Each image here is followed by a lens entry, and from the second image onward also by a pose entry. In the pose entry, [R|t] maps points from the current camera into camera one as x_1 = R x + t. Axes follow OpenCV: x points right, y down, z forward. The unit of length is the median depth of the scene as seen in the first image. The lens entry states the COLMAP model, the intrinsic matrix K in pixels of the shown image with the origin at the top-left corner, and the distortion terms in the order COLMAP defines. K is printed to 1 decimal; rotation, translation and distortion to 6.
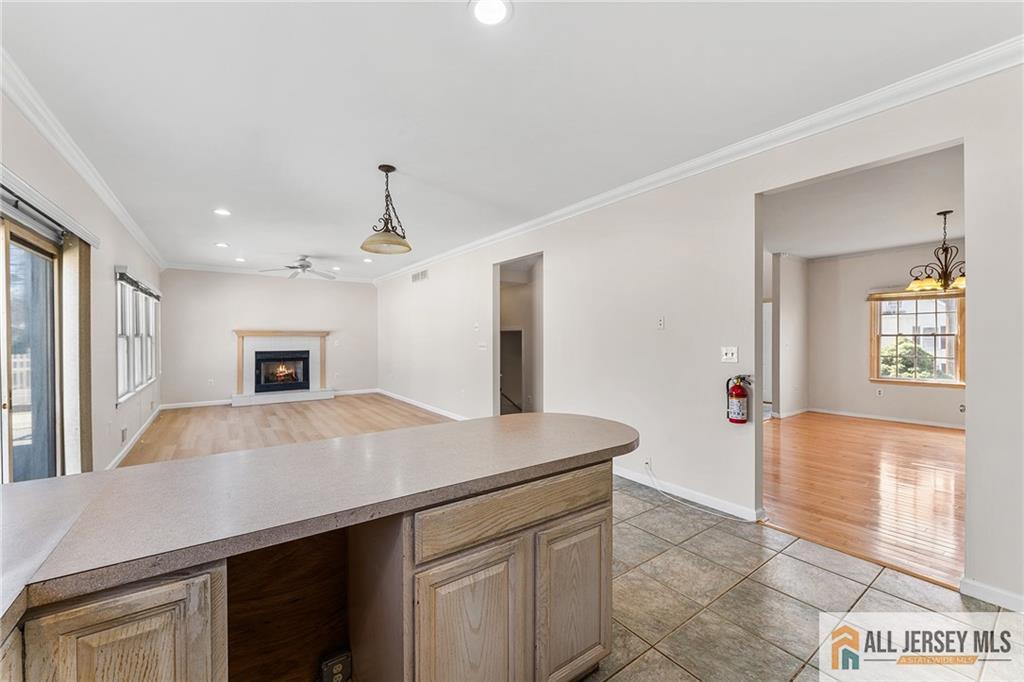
lens RADIAL K [[406.9, 0, 509.6], [0, 406.9, 341.1], [0, 0, 1]] dist [-0.011866, -0.000079]
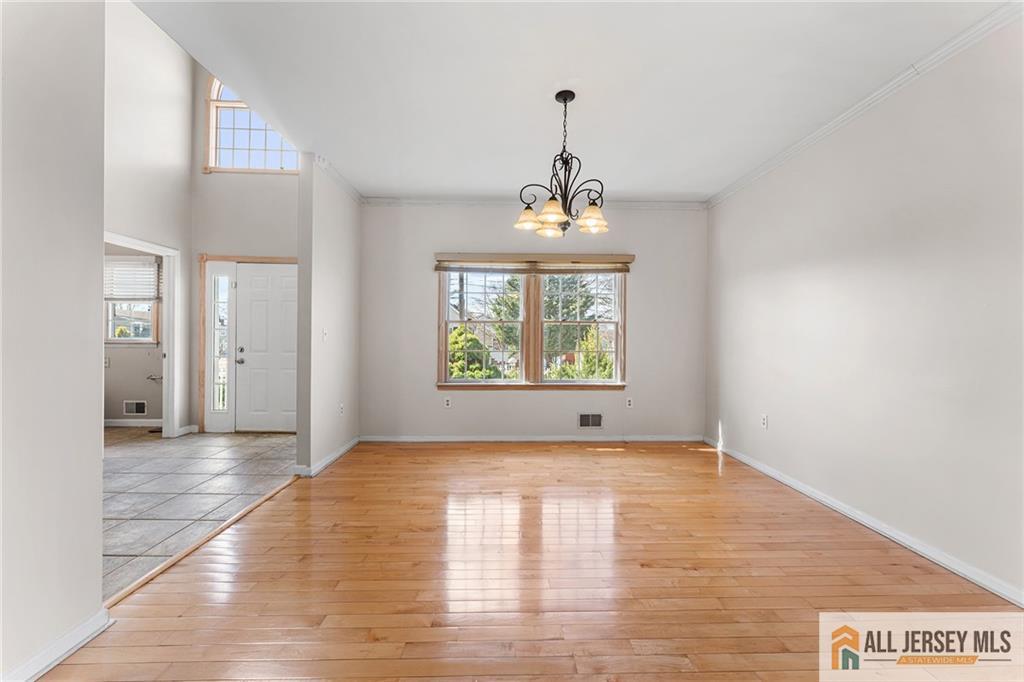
lens RADIAL K [[406.9, 0, 511.5], [0, 406.9, 338.2], [0, 0, 1]] dist [-0.011866, -0.000079]
pose [[0.560643, 0.005844, 0.828037, 0.379315], [-0.005672, 0.999979, -0.003217, 0.015945], [-0.828038, -0.002892, 0.560665, 0.492828]]
